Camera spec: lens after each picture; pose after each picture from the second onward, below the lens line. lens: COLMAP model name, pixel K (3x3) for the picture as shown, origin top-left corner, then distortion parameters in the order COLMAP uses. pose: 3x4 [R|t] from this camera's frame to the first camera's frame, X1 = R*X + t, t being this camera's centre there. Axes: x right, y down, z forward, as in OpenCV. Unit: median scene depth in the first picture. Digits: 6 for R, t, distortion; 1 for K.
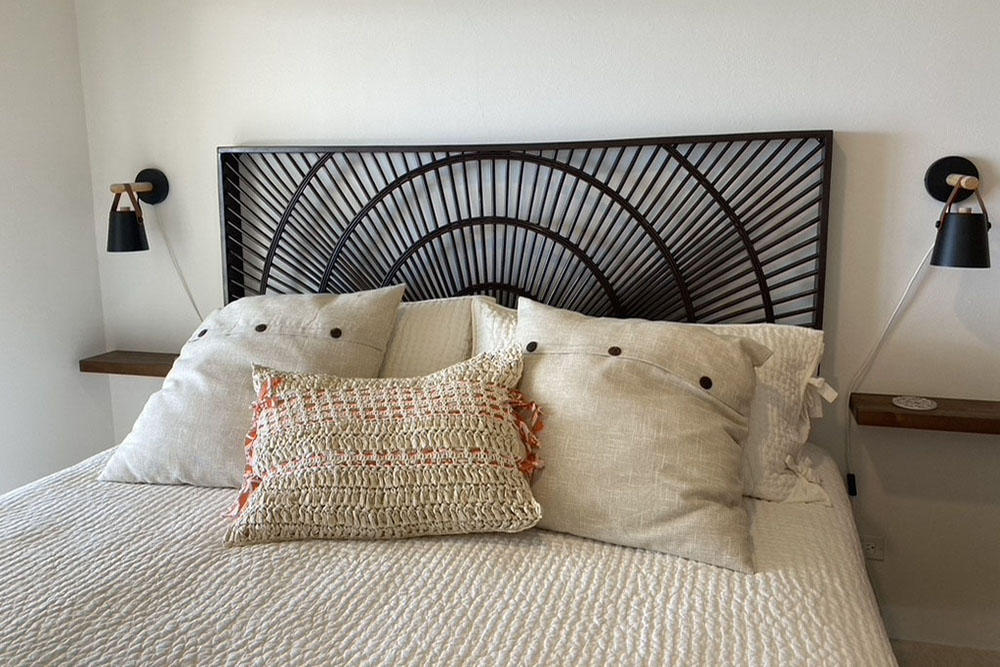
lens RADIAL K [[807.6, 0, 499.6], [0, 807.6, 283.2], [0, 0, 1]] dist [0.087389, -0.002563]
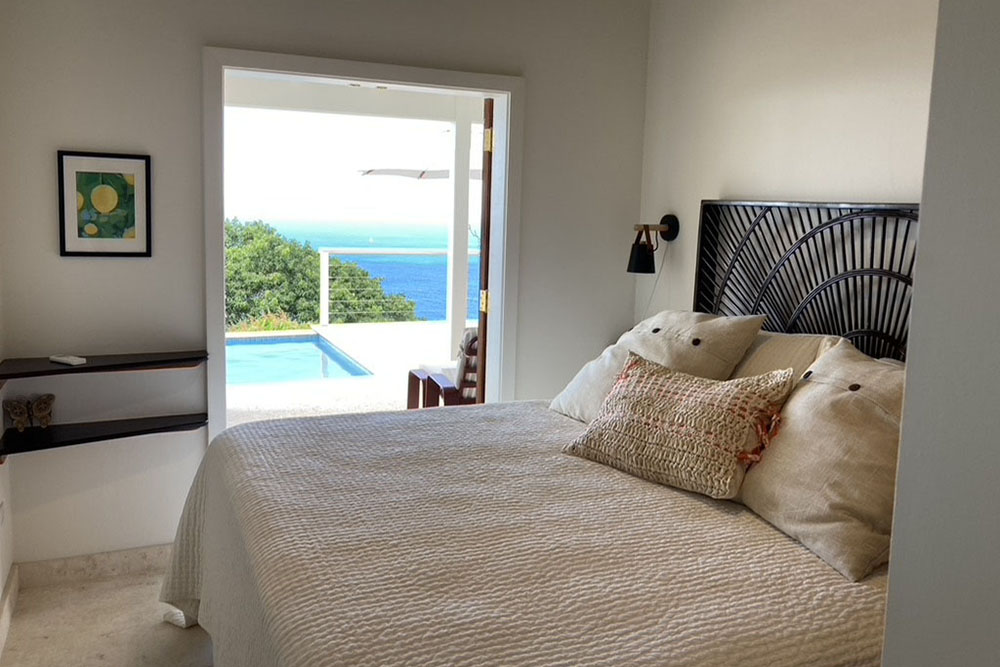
lens RADIAL K [[807.6, 0, 499.6], [0, 807.6, 283.2], [0, 0, 1]] dist [0.087389, -0.002563]
pose [[0.665711, 0.106907, -0.738512, 0.657122], [-0.148437, 0.988878, 0.009345, 0.002581], [0.731297, 0.103401, 0.674176, -0.160143]]
